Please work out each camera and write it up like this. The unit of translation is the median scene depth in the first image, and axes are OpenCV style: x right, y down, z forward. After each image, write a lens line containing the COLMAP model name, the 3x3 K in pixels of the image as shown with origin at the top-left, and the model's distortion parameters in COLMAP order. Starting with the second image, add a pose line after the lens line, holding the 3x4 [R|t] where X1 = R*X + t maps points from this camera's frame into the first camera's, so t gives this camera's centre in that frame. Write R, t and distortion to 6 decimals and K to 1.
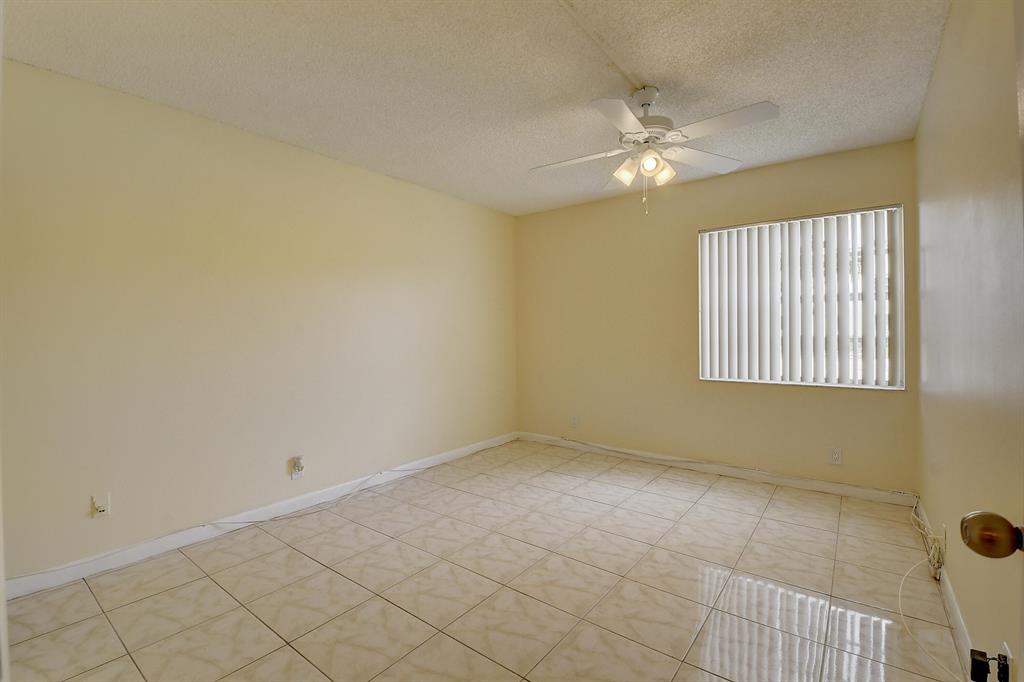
lens RADIAL K [[457.9, 0, 511.2], [0, 457.9, 332.7], [0, 0, 1]] dist [0.019529, -0.026132]
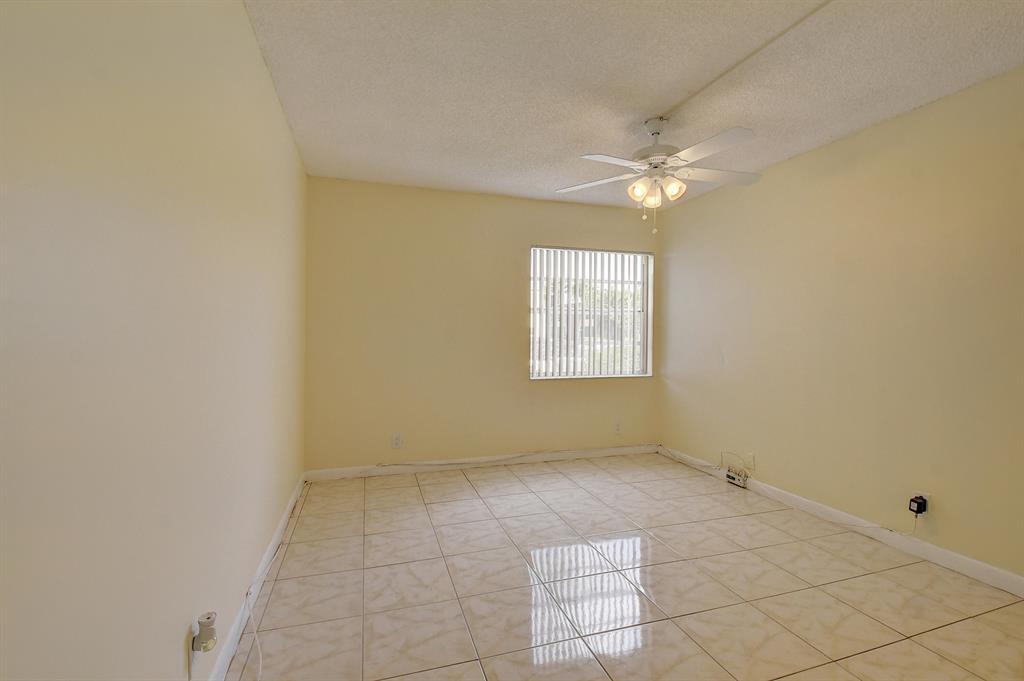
lens RADIAL K [[455.4, 0, 510.7], [0, 455.4, 331.3], [0, 0, 1]] dist [0.039553, -0.026238]
pose [[0.567478, 0.018949, 0.823170, -0.528917], [-0.007968, 0.999815, -0.017522, 0.006200], [-0.823350, 0.003384, 0.567524, 0.422074]]
